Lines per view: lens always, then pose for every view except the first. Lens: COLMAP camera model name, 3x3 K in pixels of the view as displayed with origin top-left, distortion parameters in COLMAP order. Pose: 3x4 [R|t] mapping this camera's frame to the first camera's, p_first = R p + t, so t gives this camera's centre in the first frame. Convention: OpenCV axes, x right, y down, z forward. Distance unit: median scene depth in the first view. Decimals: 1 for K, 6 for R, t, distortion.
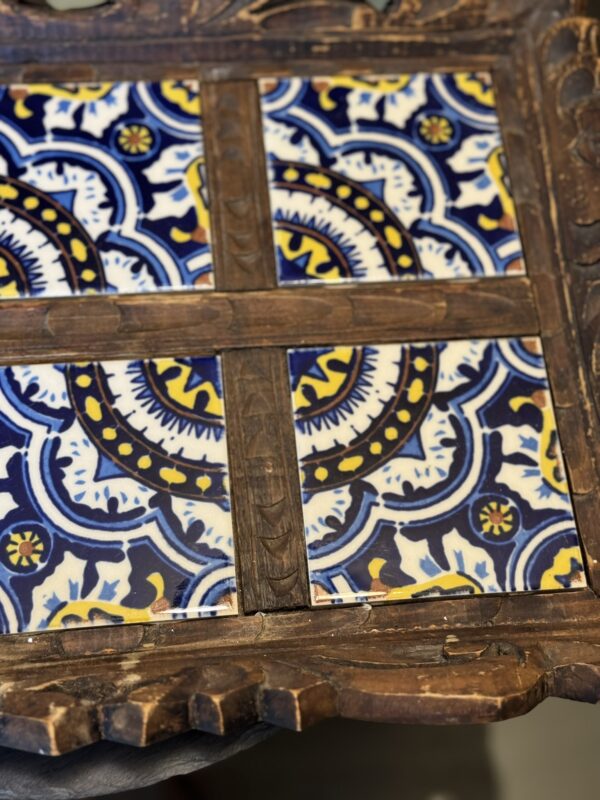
lens RADIAL K [[1127.3, 0, 331.6], [0, 1127.3, 401.2], [0, 0, 1]] dist [0.132385, 0.002814]
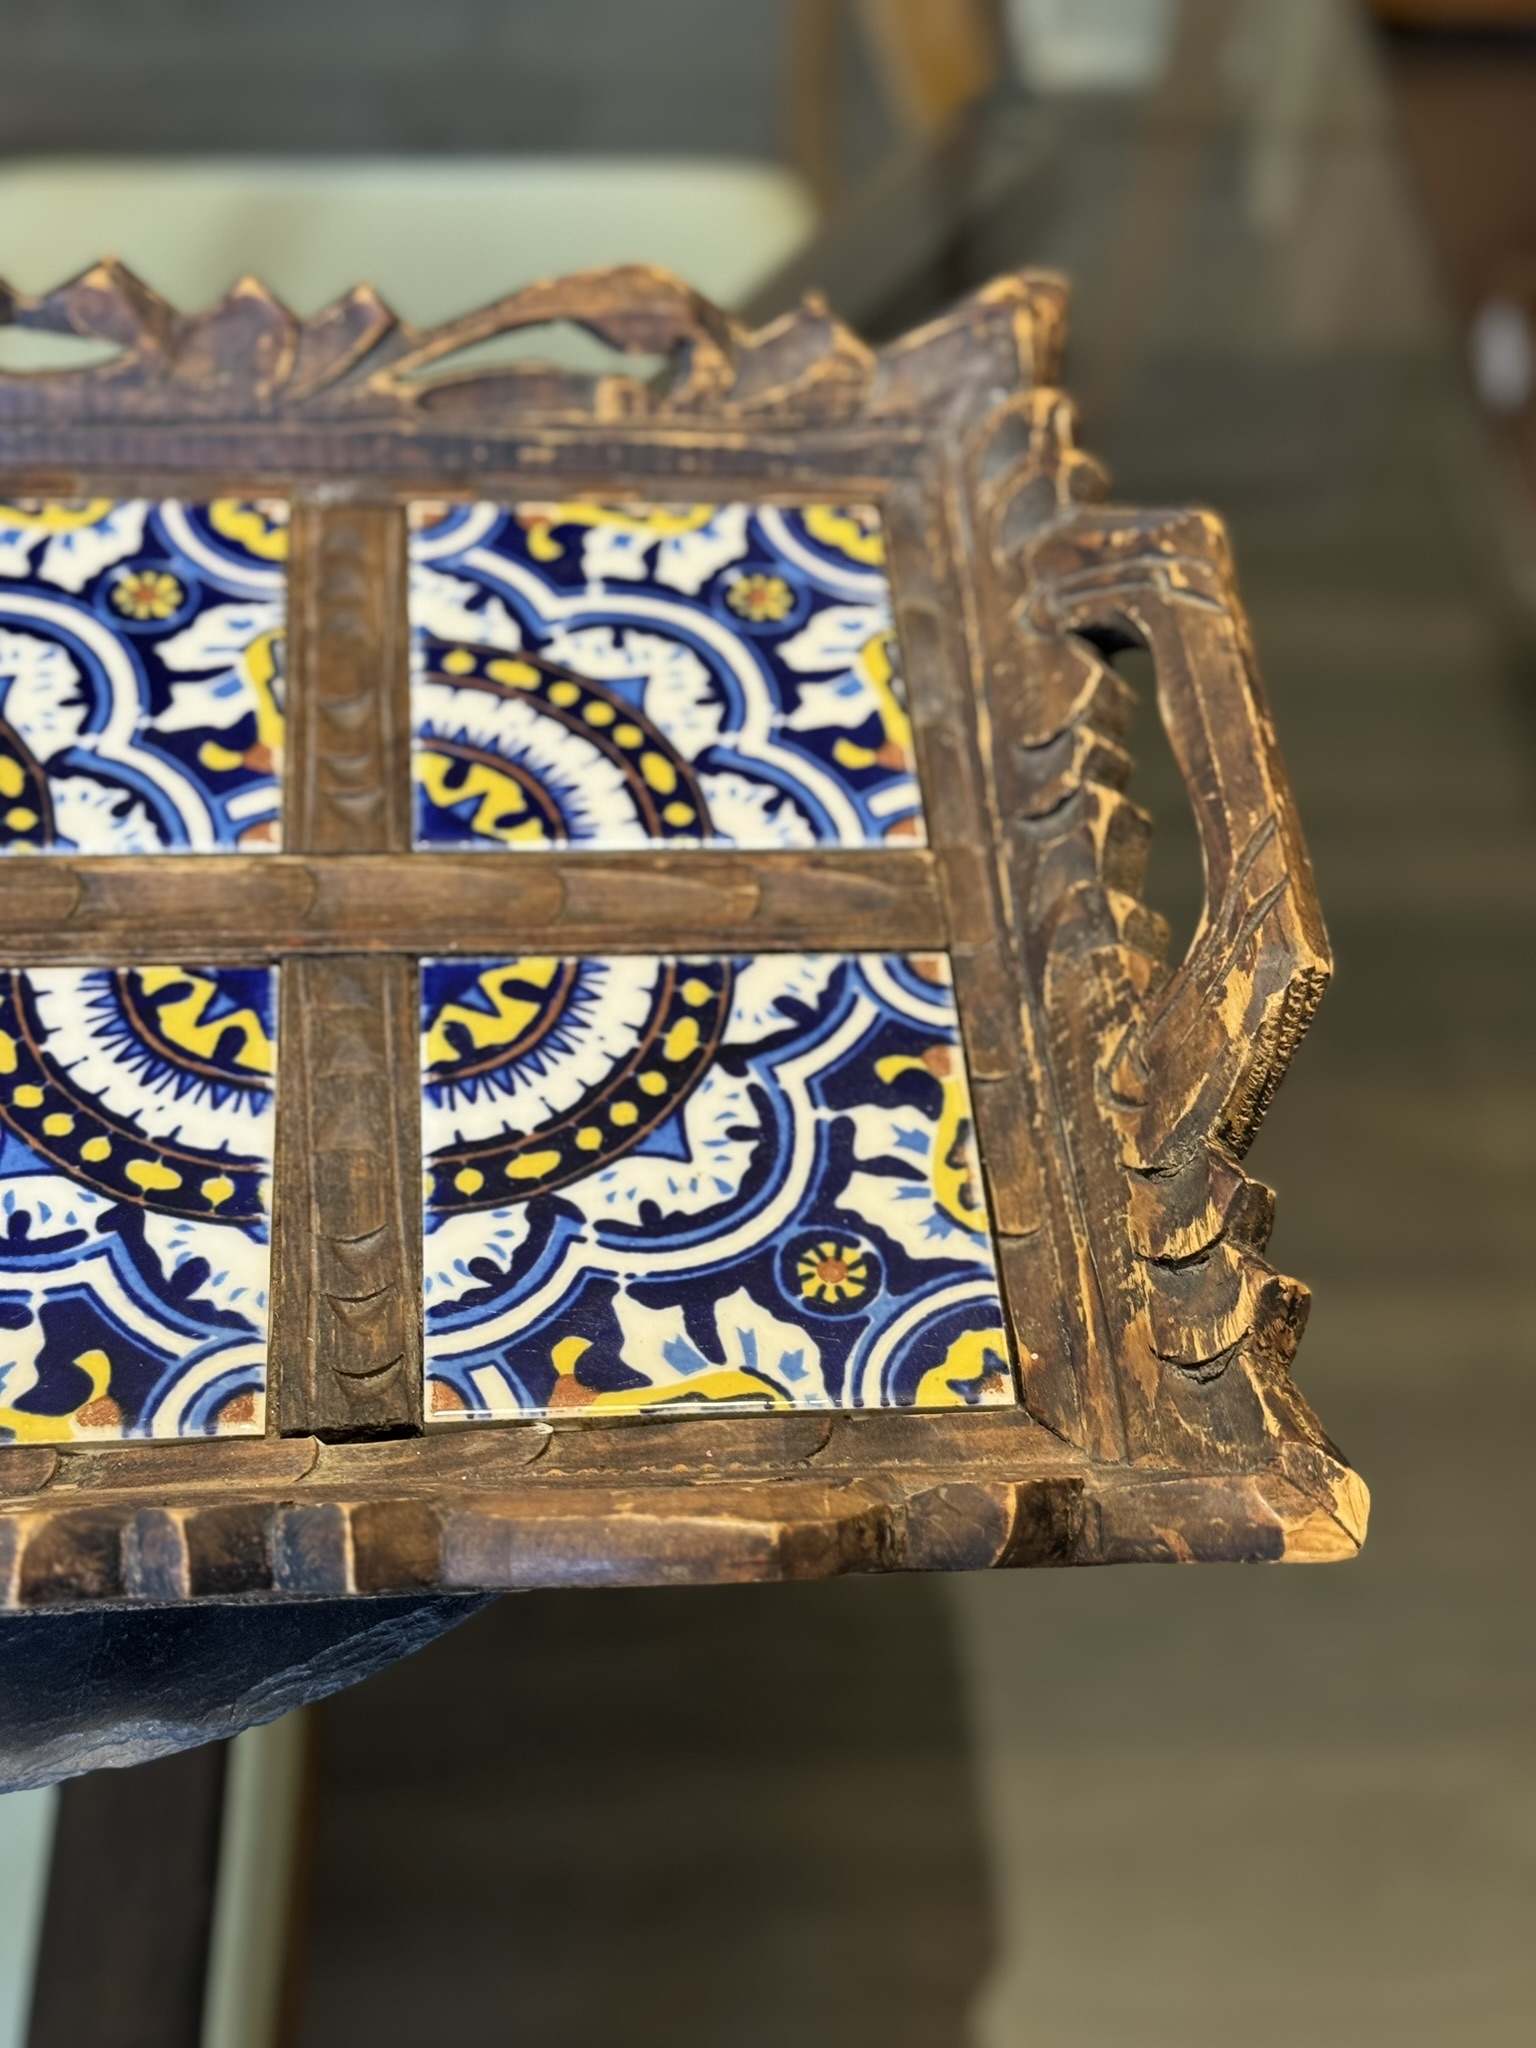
lens RADIAL K [[2885.9, 0, 848.8], [0, 2885.9, 1027.1], [0, 0, 1]] dist [0.132385, 0.002814]
pose [[0.999995, 0.003254, -0.000544, 0.148712], [-0.003279, 0.961976, -0.273116, 0.327621], [-0.000365, 0.273116, 0.961981, -0.195101]]
